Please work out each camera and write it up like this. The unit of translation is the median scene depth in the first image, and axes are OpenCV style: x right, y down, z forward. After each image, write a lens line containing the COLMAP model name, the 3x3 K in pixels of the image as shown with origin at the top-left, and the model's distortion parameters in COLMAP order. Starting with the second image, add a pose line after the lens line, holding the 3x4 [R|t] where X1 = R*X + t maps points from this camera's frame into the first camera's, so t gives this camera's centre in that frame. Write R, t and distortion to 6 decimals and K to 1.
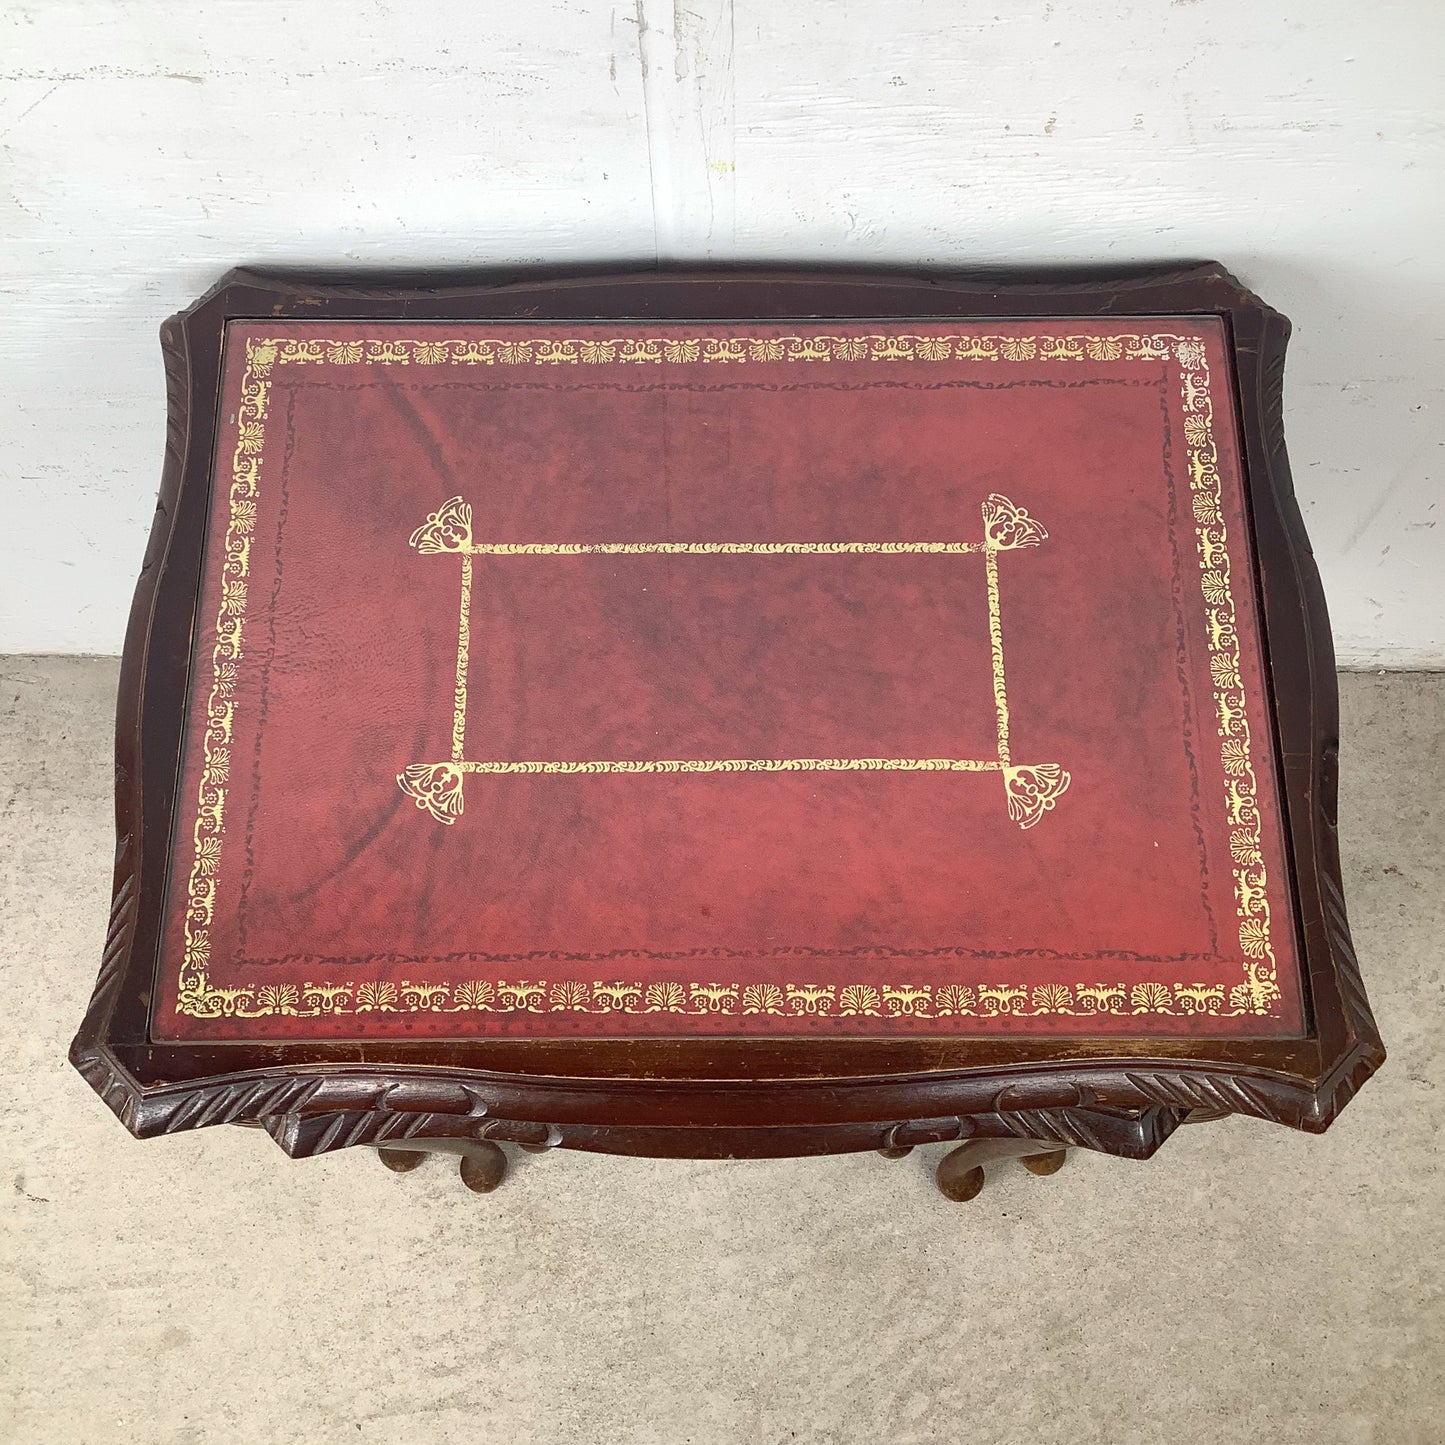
lens RADIAL K [[1744.1, 0, 717.3], [0, 1744.1, 721.5], [0, 0, 1]] dist [0.055690, 0.000000]
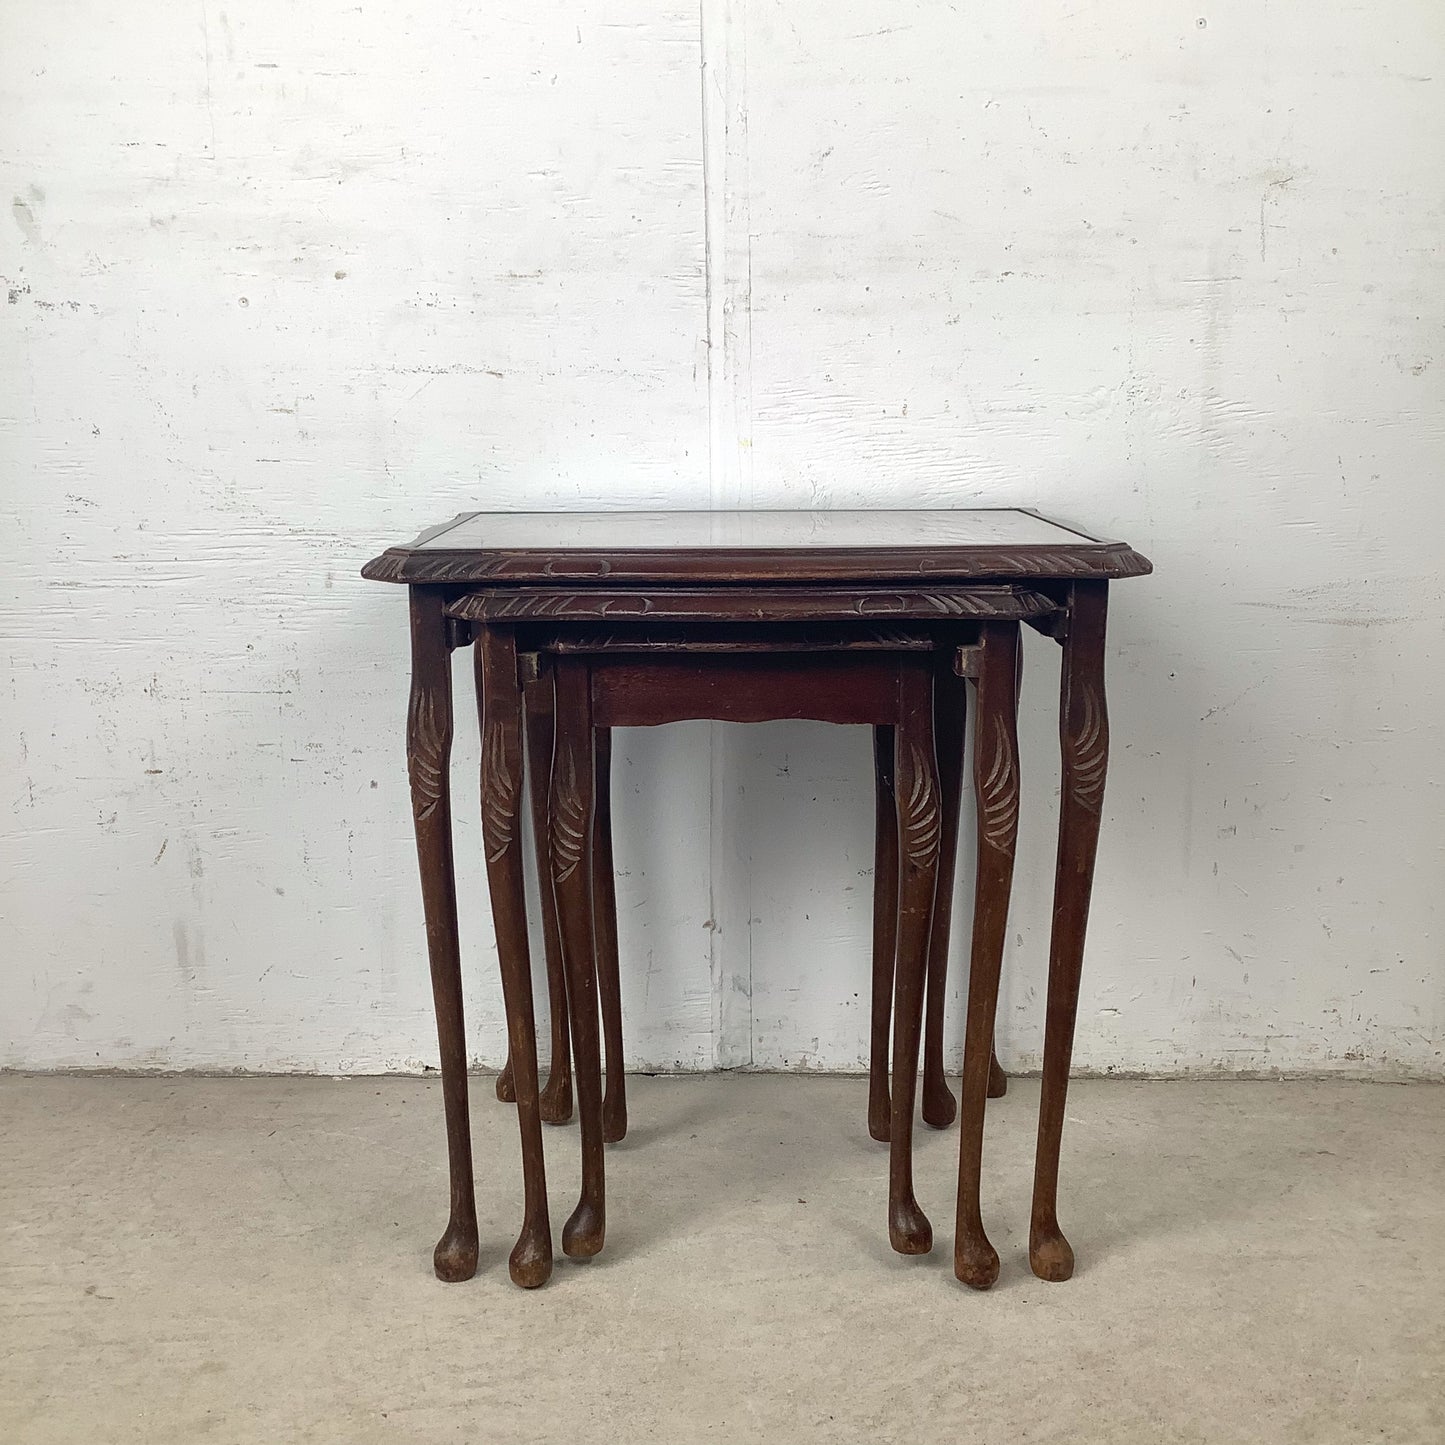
lens RADIAL K [[1744.1, 0, 720.1], [0, 1744.1, 713.5], [0, 0, 1]] dist [0.055690, 0.000000]
pose [[0.999997, -0.001773, -0.001786, -0.015582], [-0.000642, 0.506622, -0.862168, 1.027283], [0.002433, 0.862167, 0.506619, 0.170694]]
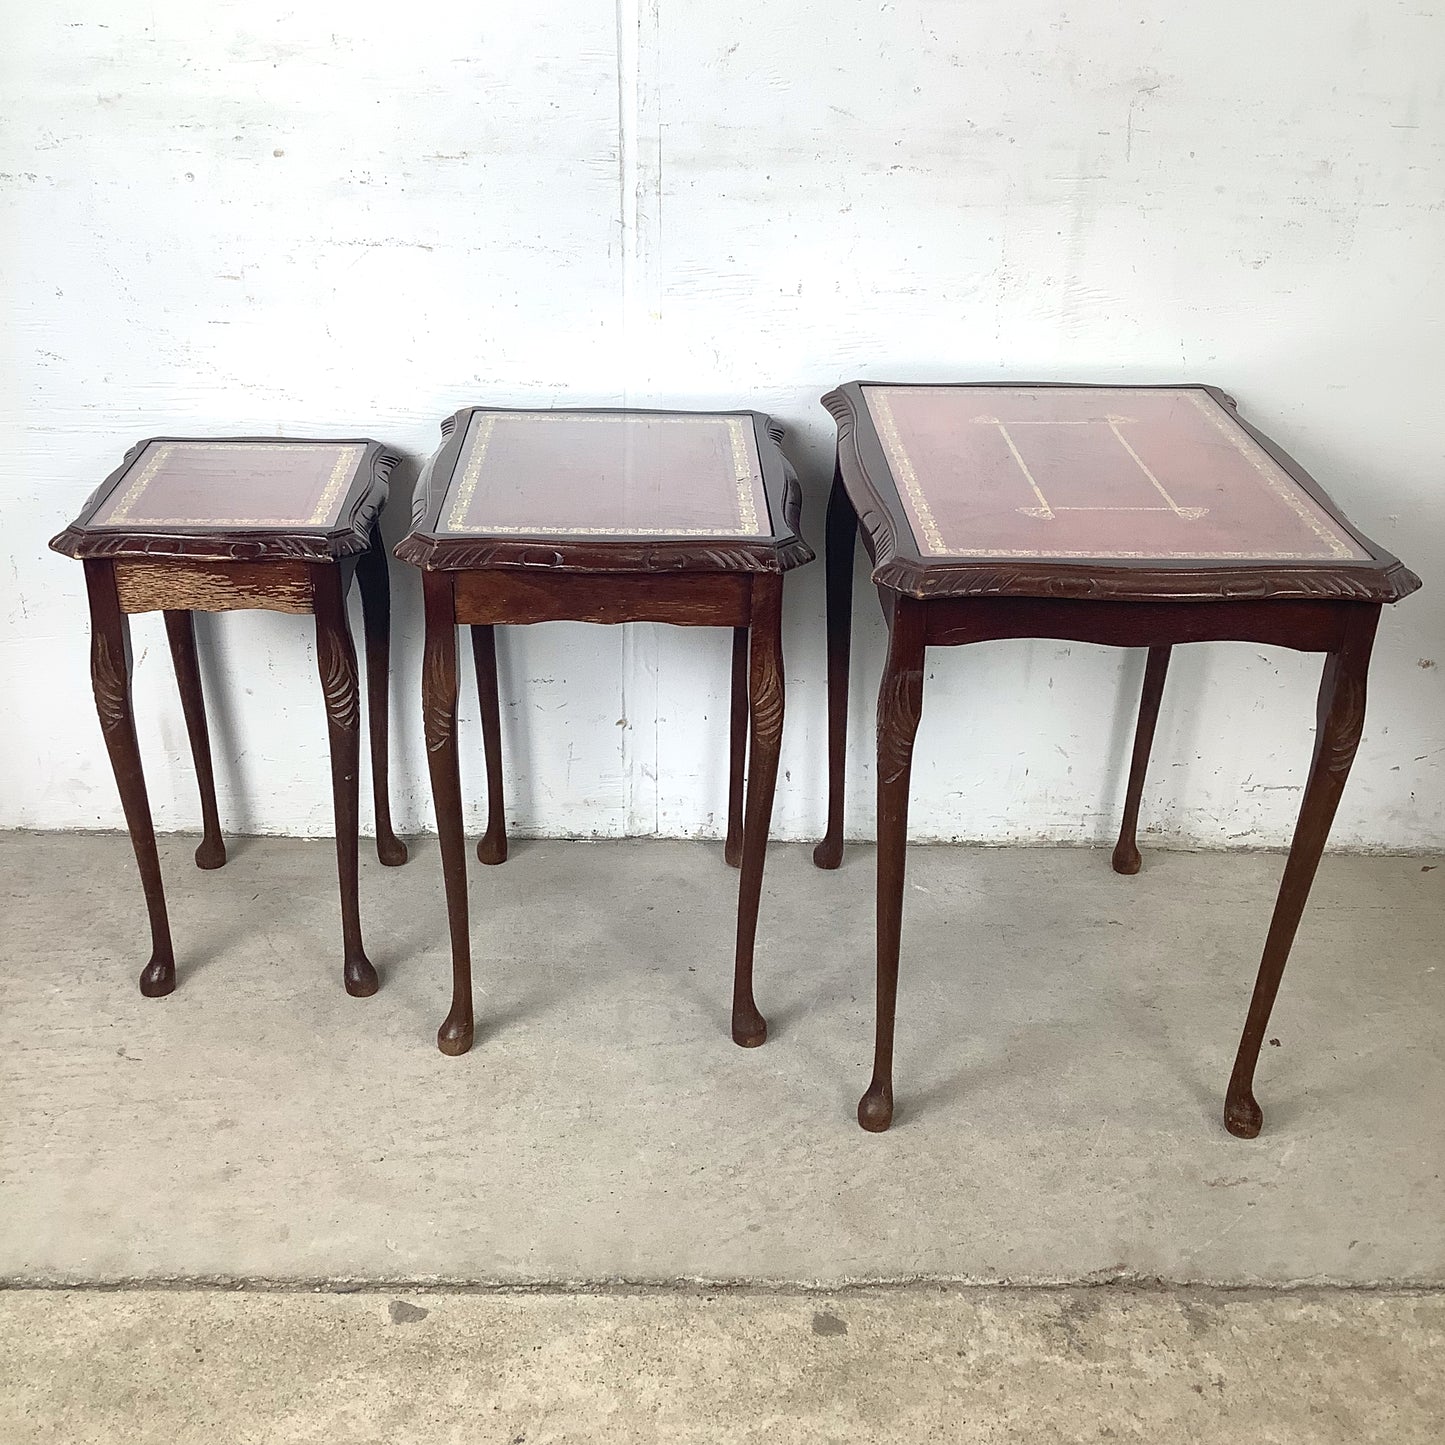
lens RADIAL K [[1744.1, 0, 726.0], [0, 1744.1, 718.0], [0, 0, 1]] dist [0.055690, 0.000000]
pose [[0.999133, 0.009545, 0.040533, 0.004459], [0.021522, 0.714932, -0.698863, 1.049611], [-0.035649, 0.699129, 0.714107, -0.146511]]
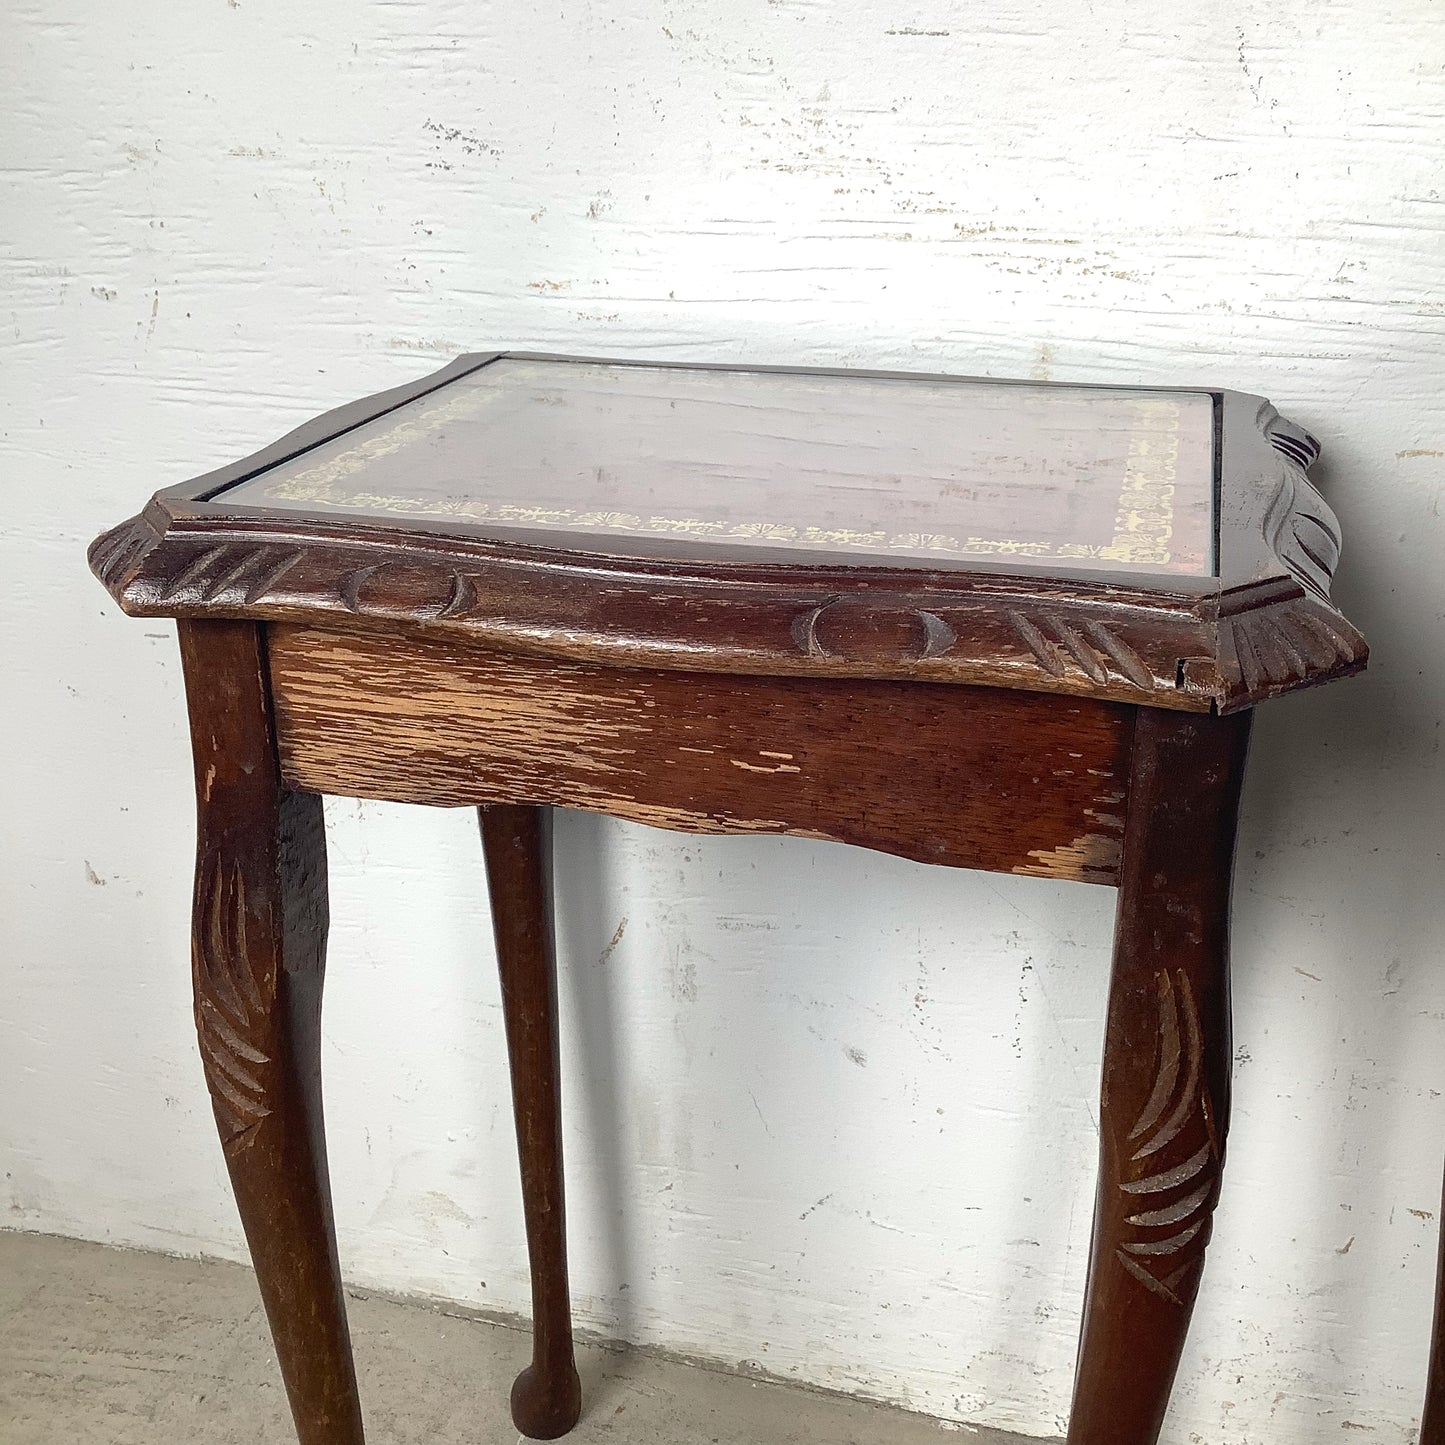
lens RADIAL K [[1744.1, 0, 723.3], [0, 1744.1, 705.6], [0, 0, 1]] dist [0.055690, 0.000000]
pose [[0.962979, 0.095983, -0.251911, -0.267088], [-0.252726, 0.646639, -0.719713, 0.286546], [0.093815, 0.756733, 0.646958, 0.491343]]
